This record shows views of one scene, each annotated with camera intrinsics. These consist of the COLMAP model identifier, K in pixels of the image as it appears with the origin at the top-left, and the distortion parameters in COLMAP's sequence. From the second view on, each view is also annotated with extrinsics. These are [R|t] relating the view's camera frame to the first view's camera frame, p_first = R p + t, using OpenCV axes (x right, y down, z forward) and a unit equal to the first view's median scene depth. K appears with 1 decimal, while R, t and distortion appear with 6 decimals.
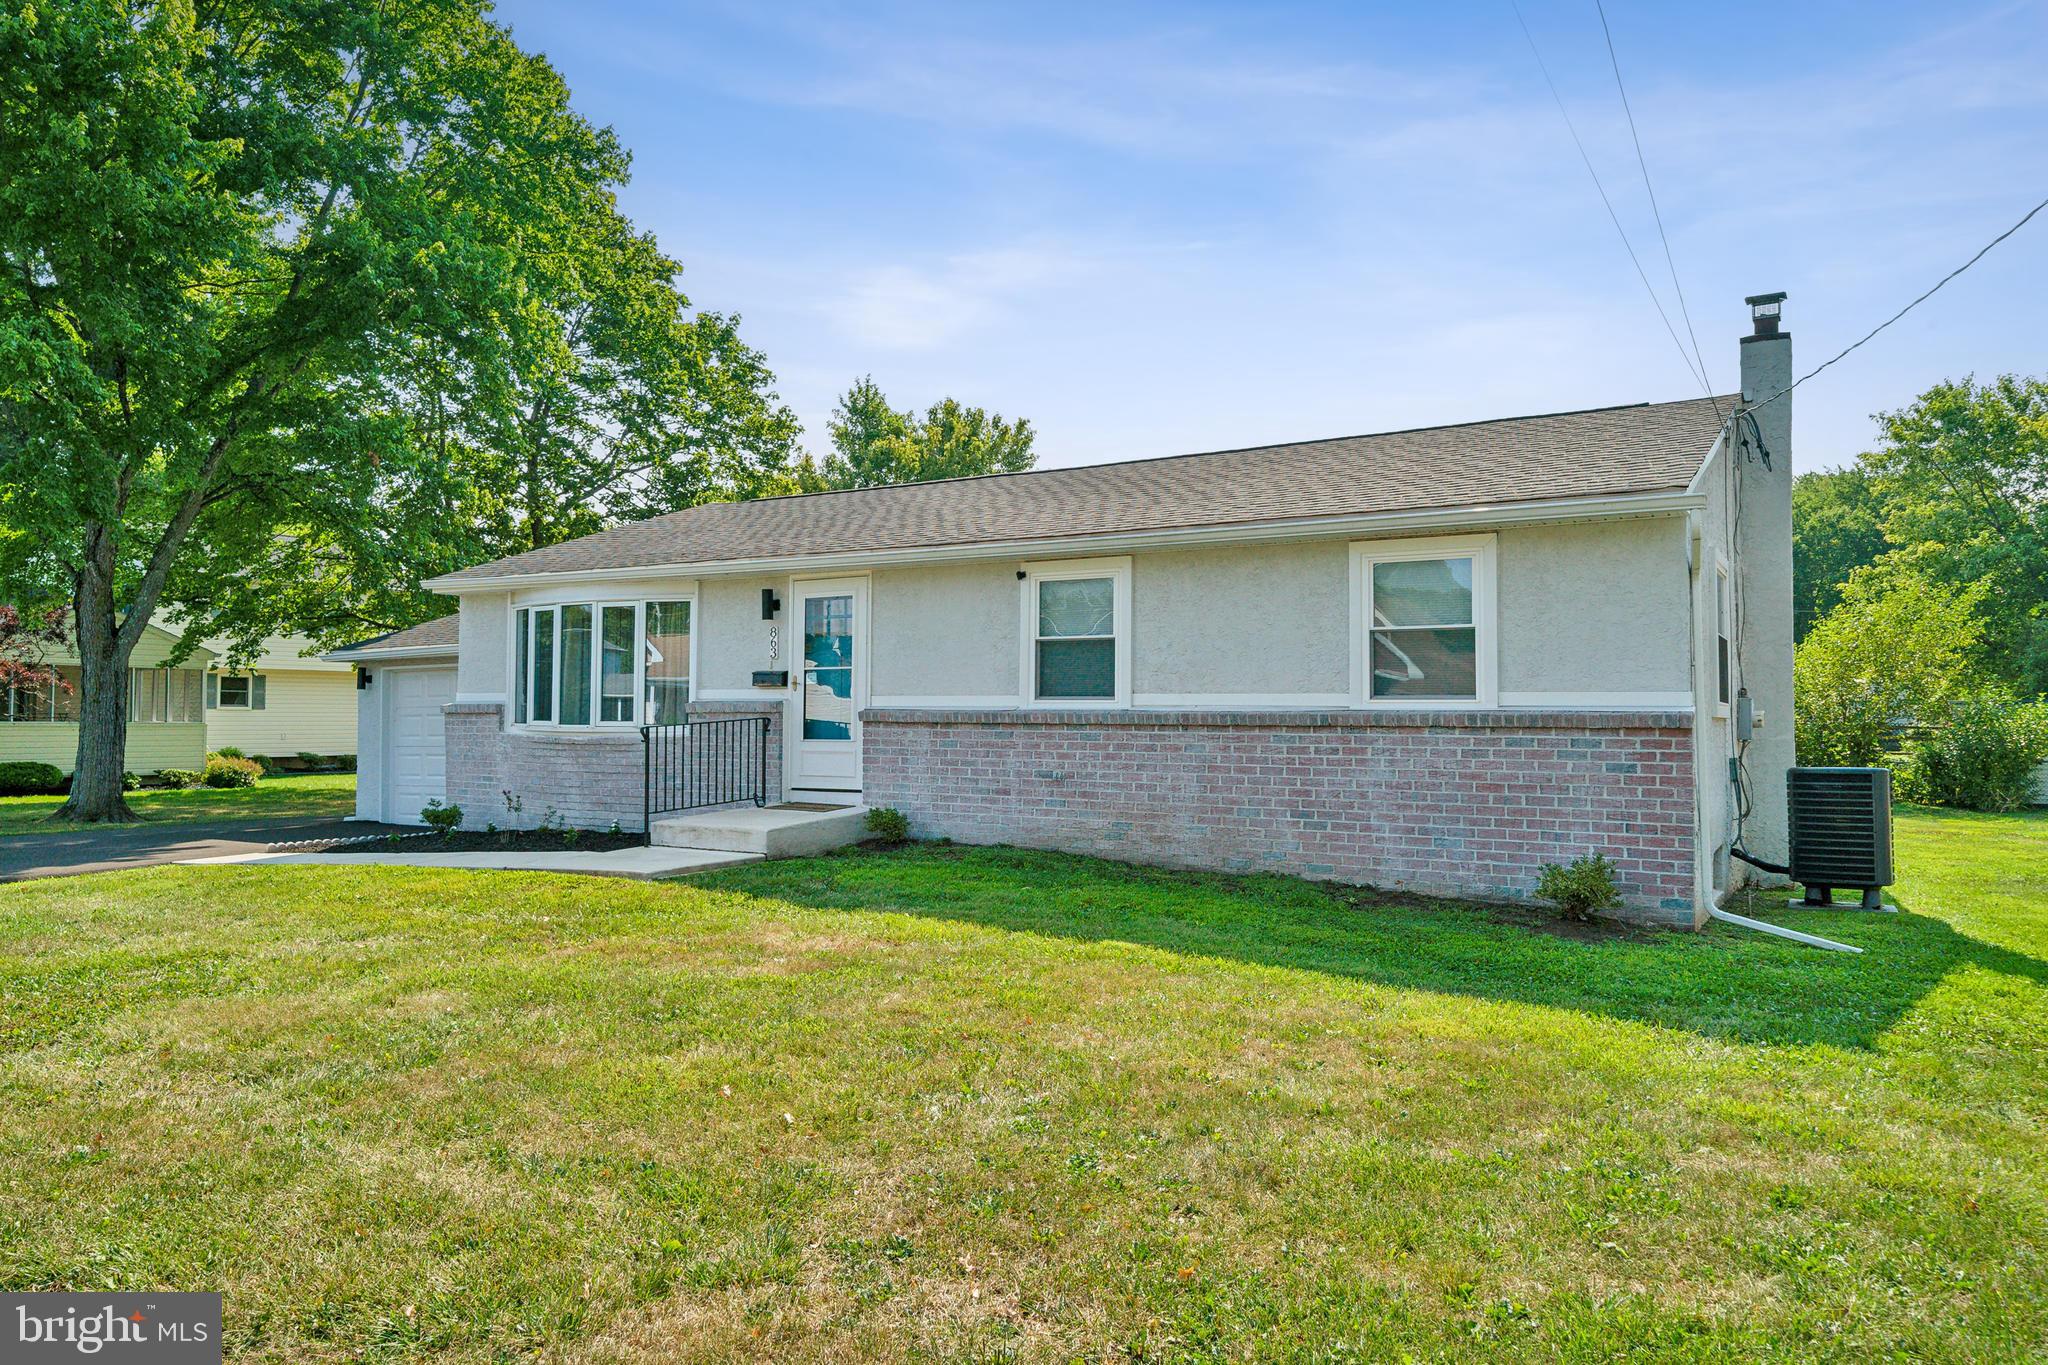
lens RADIAL K [[1517.6, 0, 1024.0], [0, 1517.6, 682.5], [0, 0, 1]] dist [-0.004617, -0.000516]
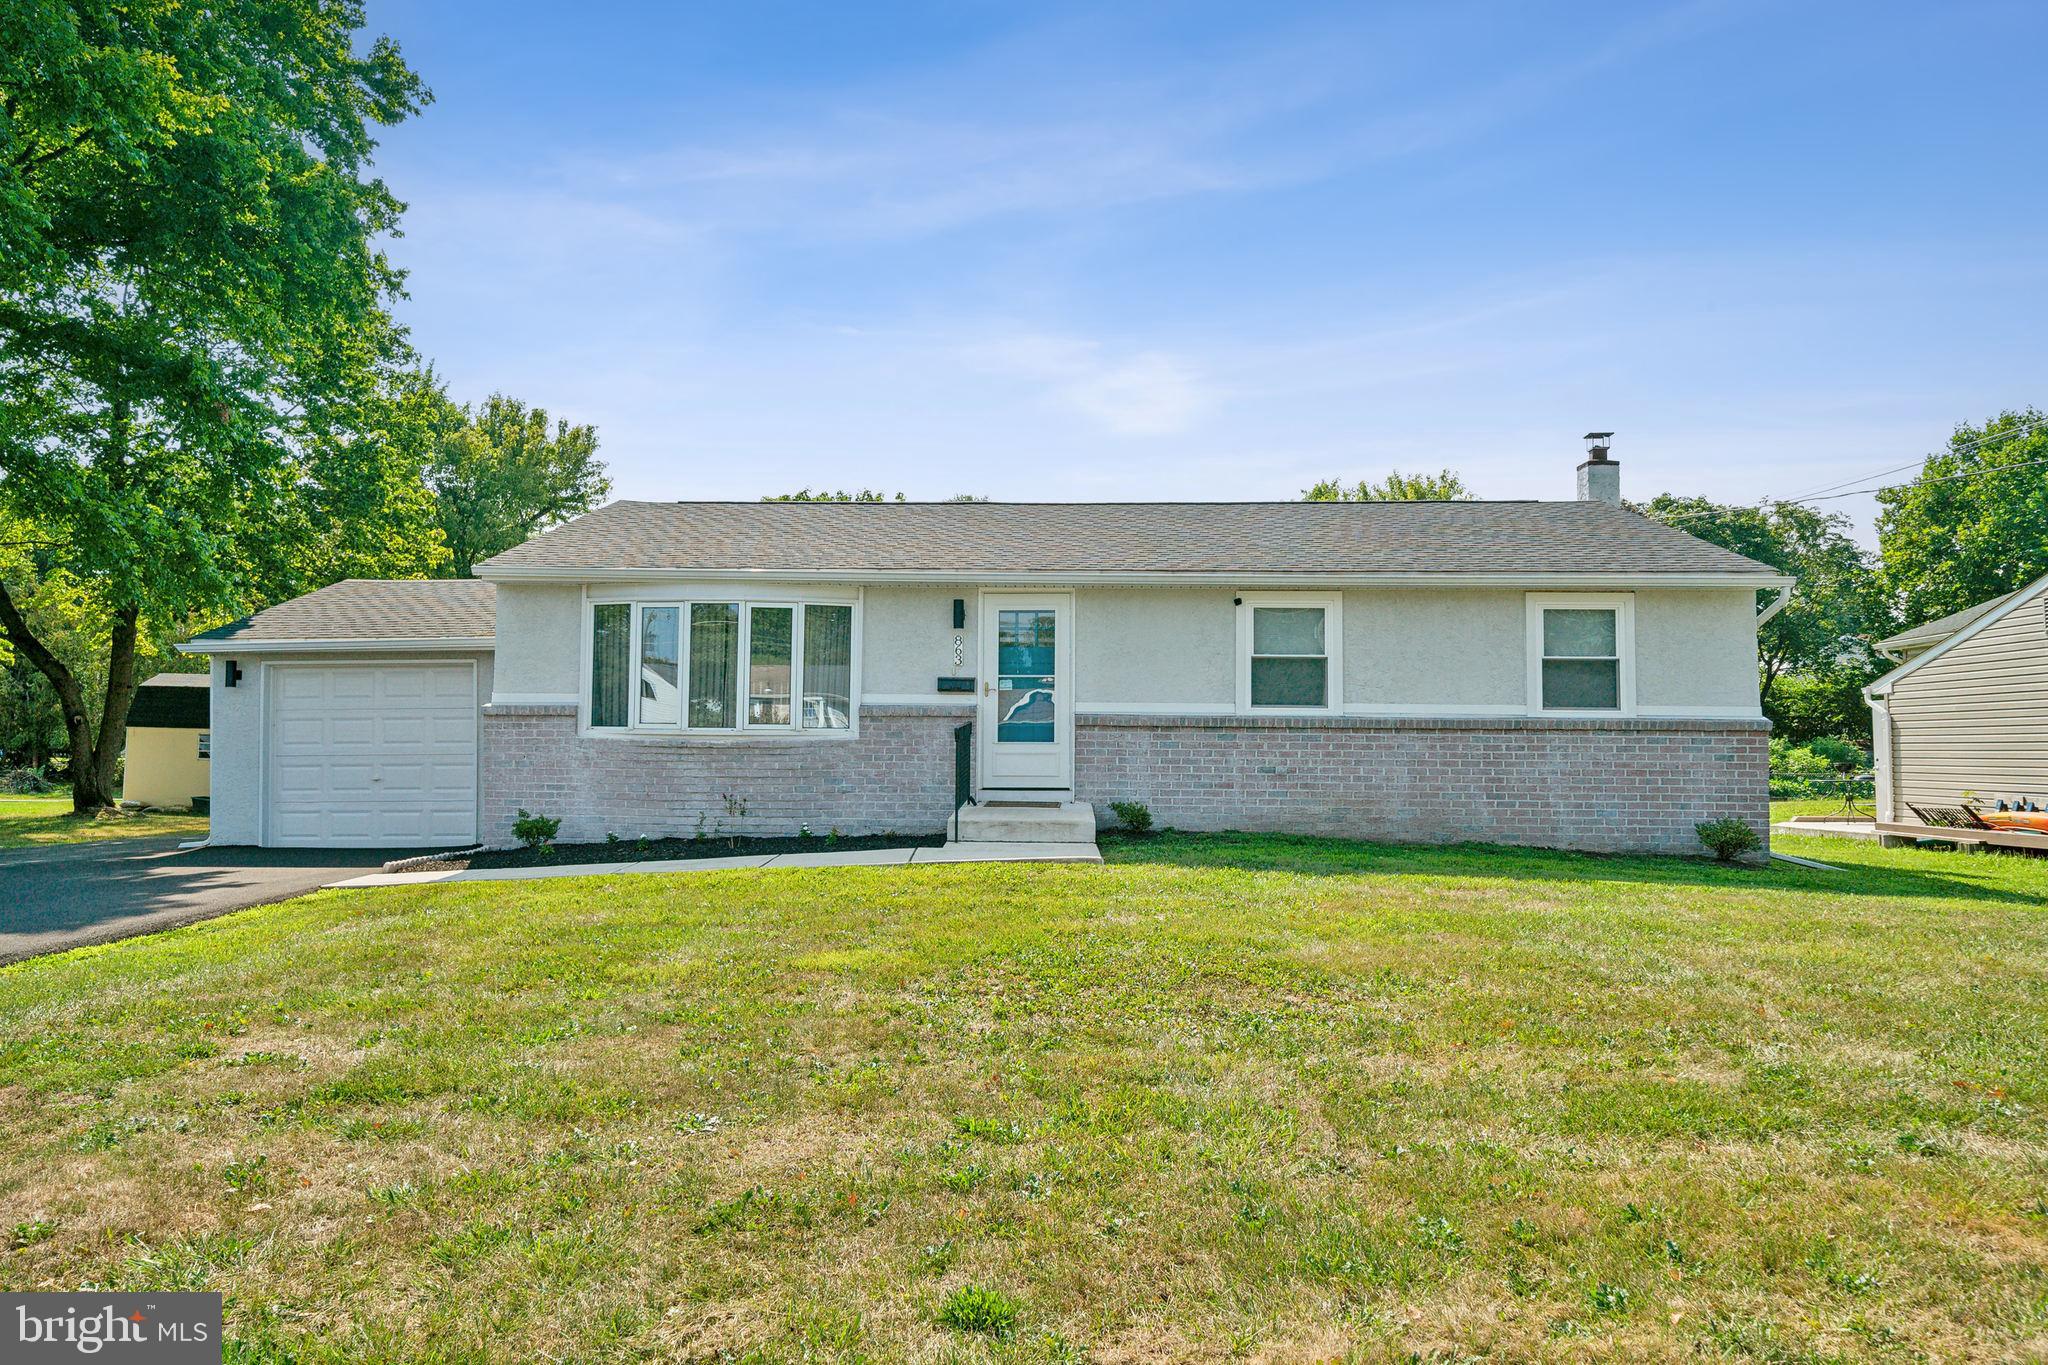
lens RADIAL K [[1517.6, 0, 1024.0], [0, 1517.6, 682.5], [0, 0, 1]] dist [-0.004617, -0.000516]
pose [[0.841563, 0.024809, 0.539589, -0.789395], [-0.015322, 0.999639, -0.022063, 0.021030], [-0.539942, 0.010300, 0.841639, 0.100008]]
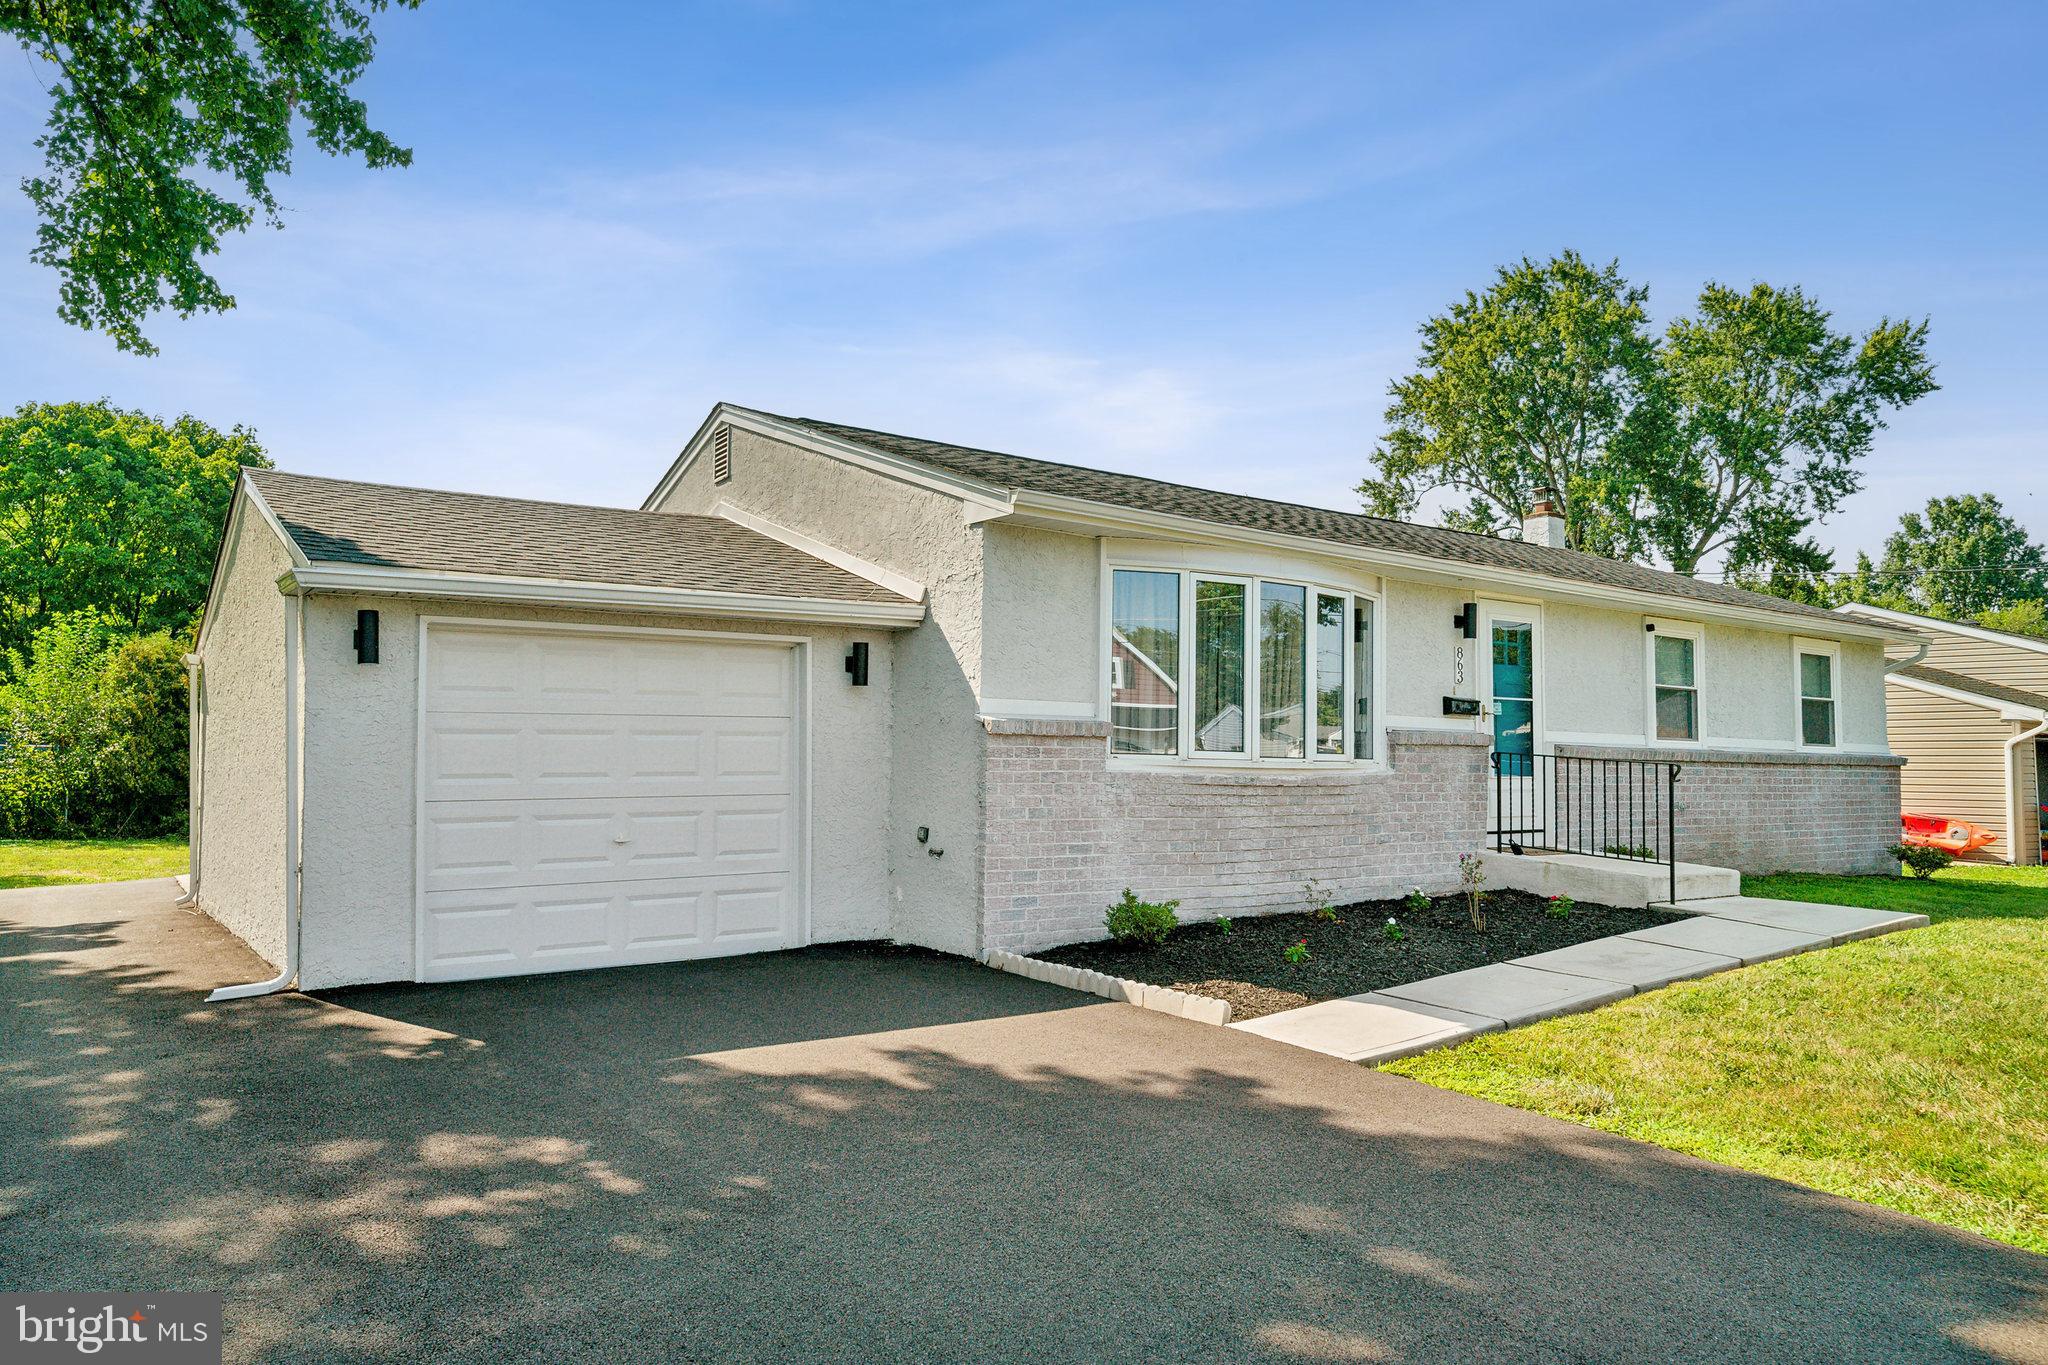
lens RADIAL K [[1312.0, 0, 1024.0], [0, 1312.0, 682.5], [0, 0, 1]] dist [-0.000098, -0.000271]
pose [[0.374518, 0.056969, 0.925468, -1.078211], [-0.033207, 0.998295, -0.048014, 0.031664], [-0.926625, -0.012750, 0.375771, 1.075945]]
